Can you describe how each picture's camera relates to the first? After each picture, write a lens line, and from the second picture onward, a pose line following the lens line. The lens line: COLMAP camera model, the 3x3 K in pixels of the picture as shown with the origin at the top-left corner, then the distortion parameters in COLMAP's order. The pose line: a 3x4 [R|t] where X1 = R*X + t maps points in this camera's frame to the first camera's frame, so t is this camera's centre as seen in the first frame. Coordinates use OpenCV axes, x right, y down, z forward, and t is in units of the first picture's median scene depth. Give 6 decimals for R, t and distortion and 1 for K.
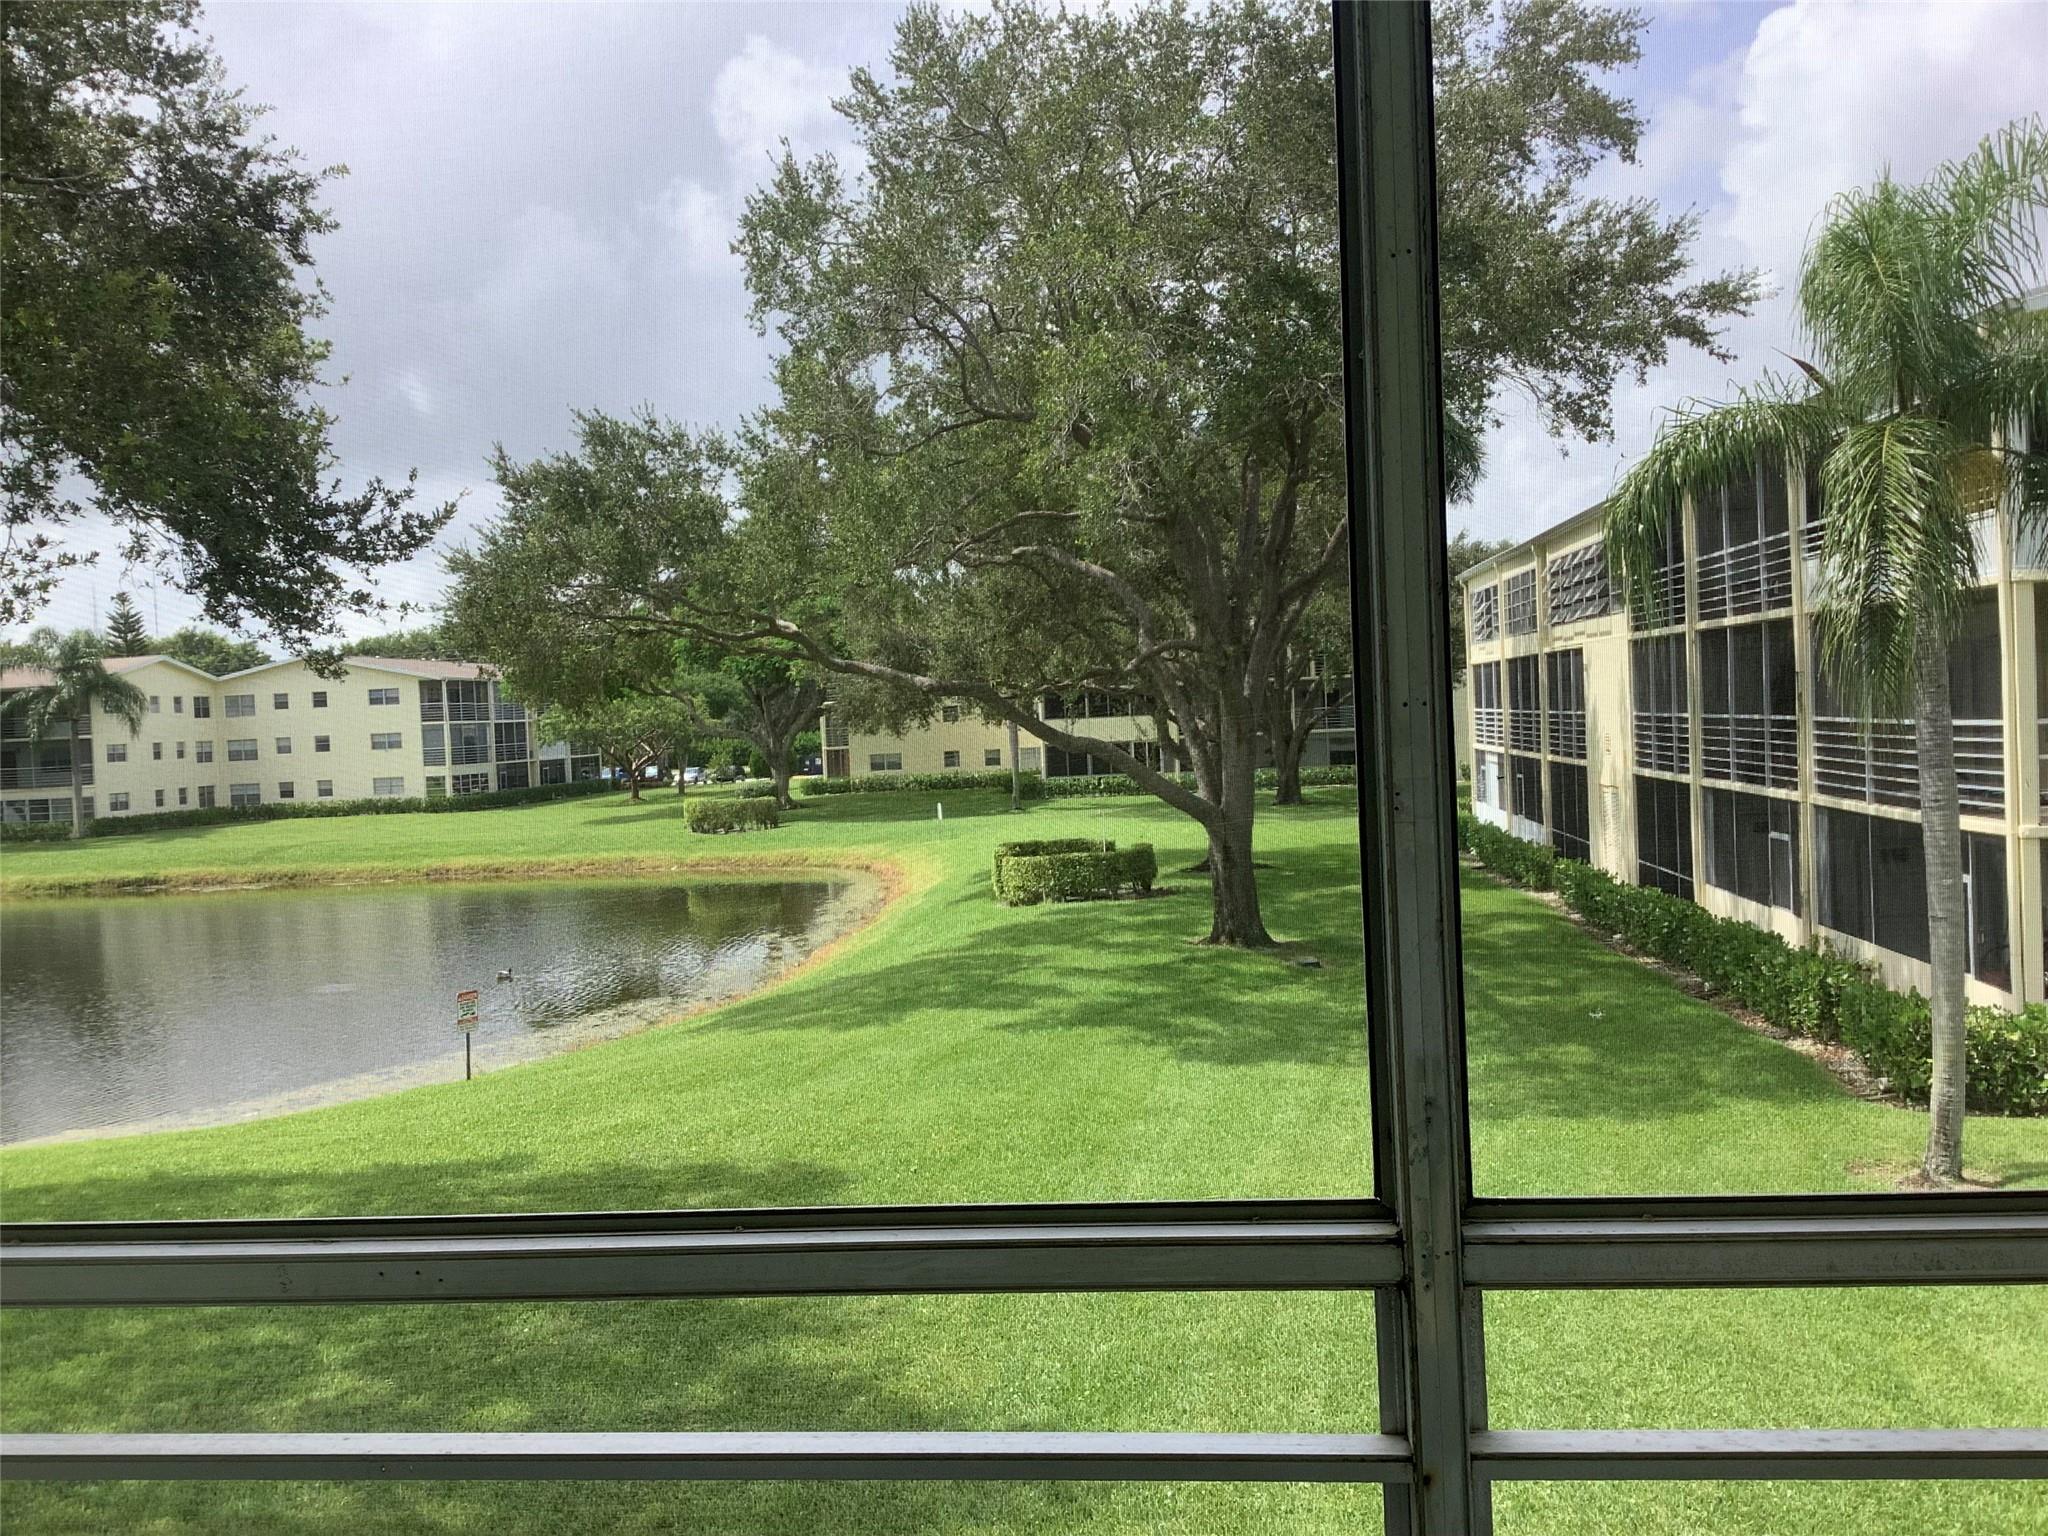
lens RADIAL K [[1843.0, 0, 1027.3], [0, 1843.0, 758.2], [0, 0, 1]] dist [0.091132, -0.161239]
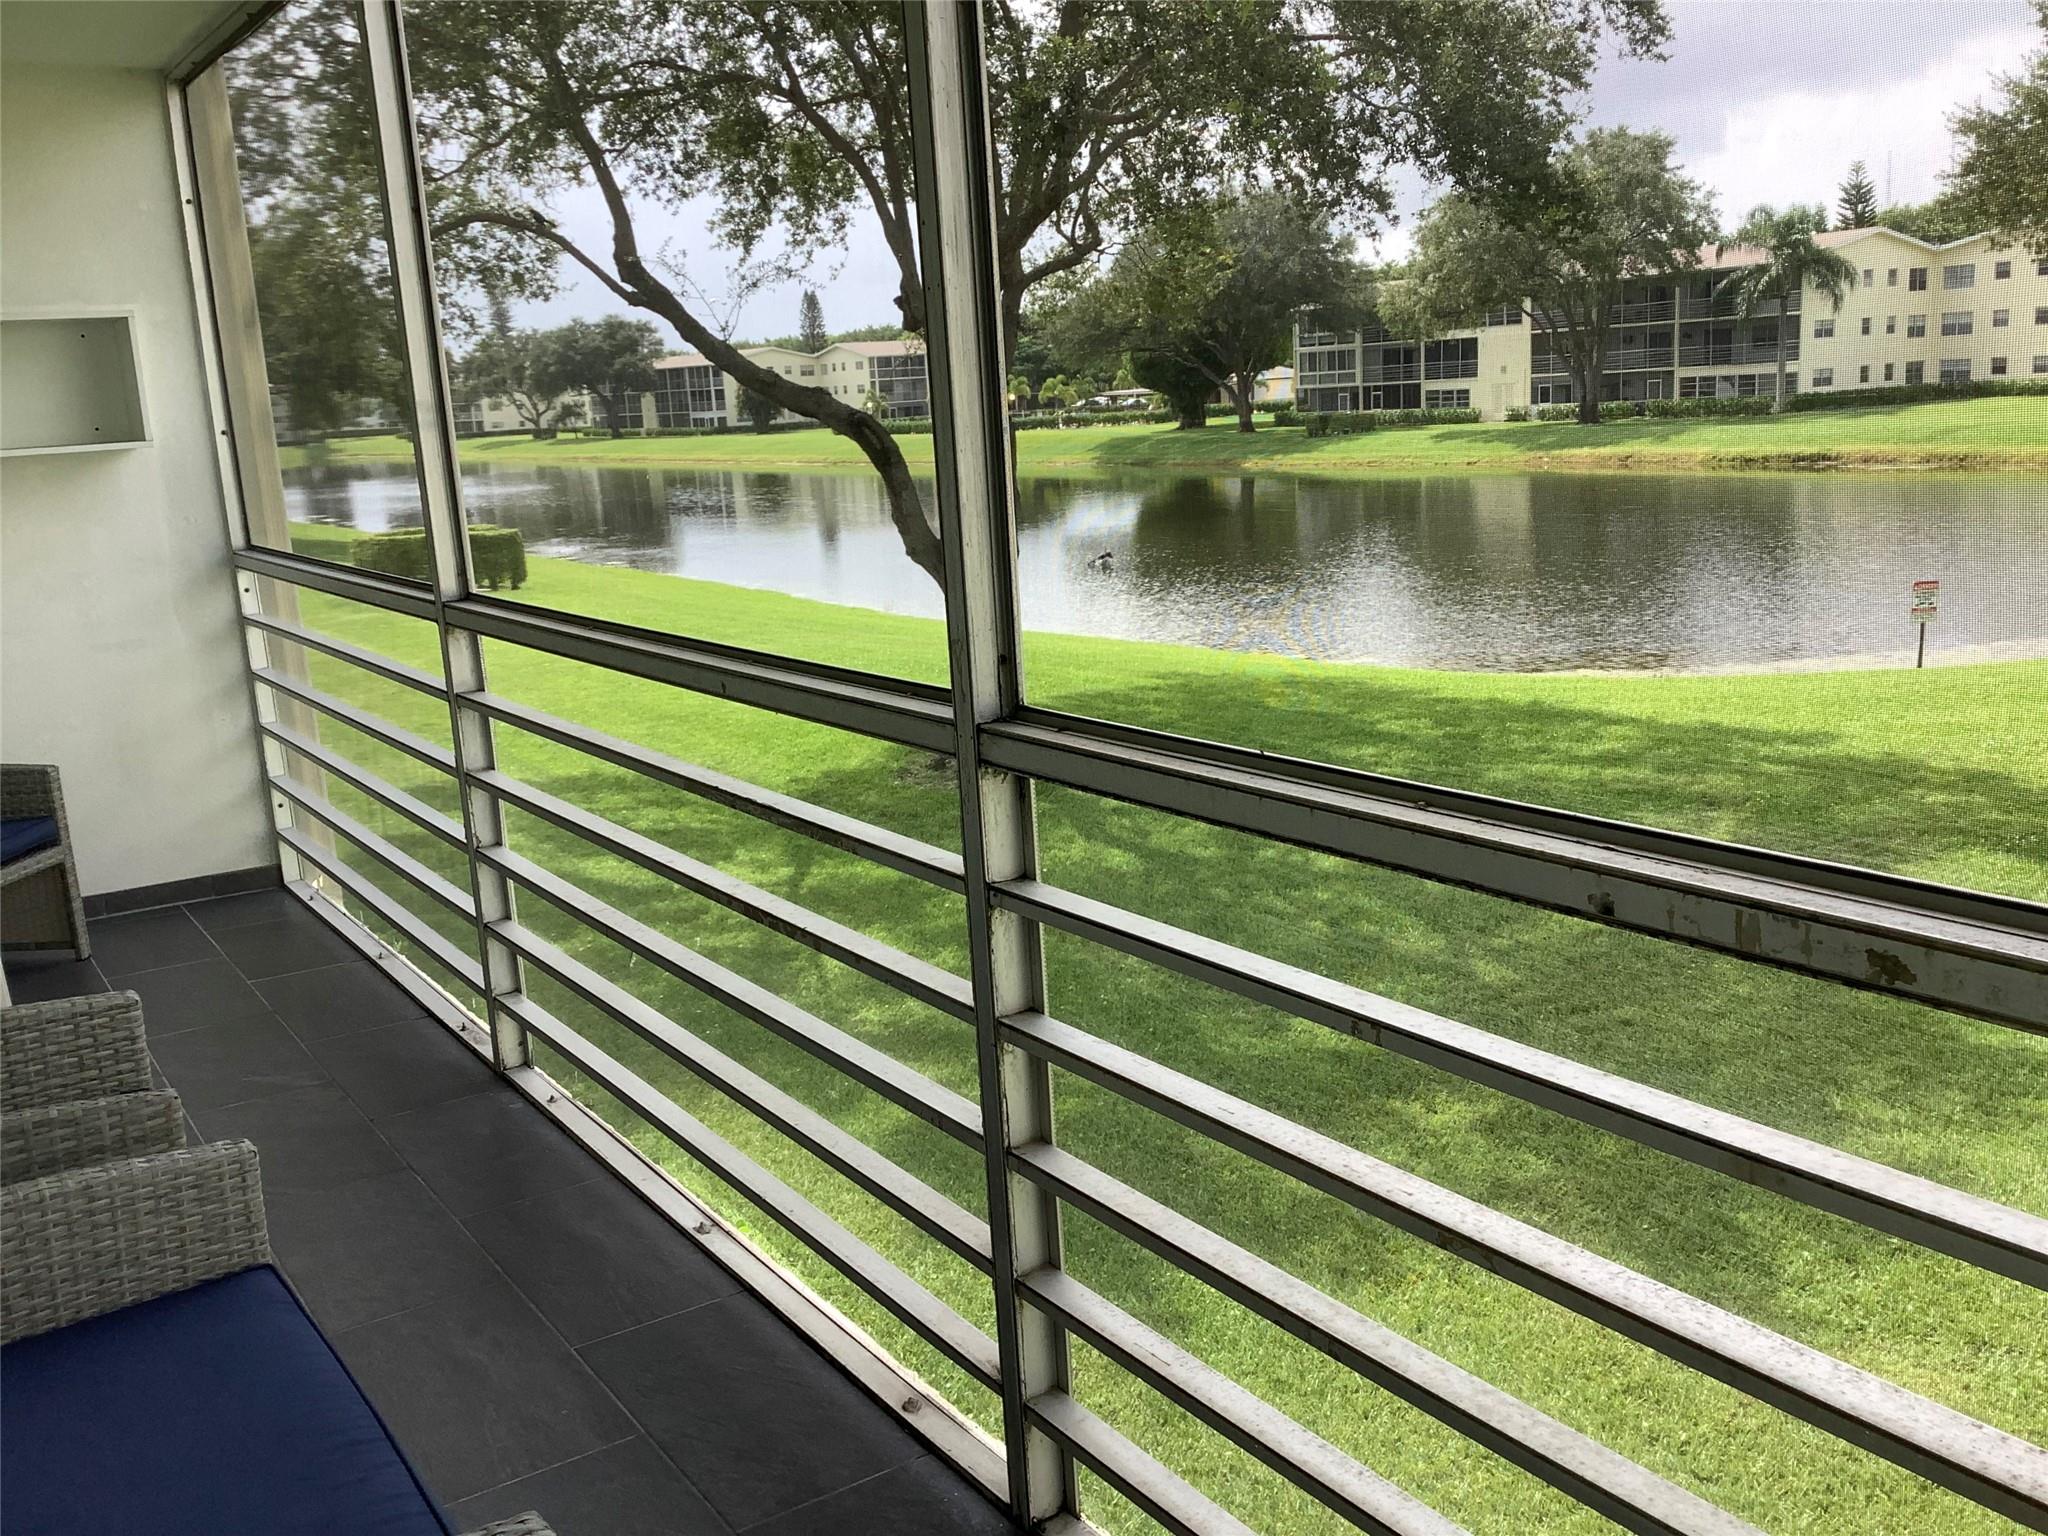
lens RADIAL K [[1843.0, 0, 1008.2], [0, 1843.0, 762.6], [0, 0, 1]] dist [0.091132, -0.161239]
pose [[0.618979, 0.167330, -0.767376, 0.107823], [0.010065, 0.975271, 0.220781, -0.002156], [0.785343, -0.144382, 0.601988, 0.005149]]
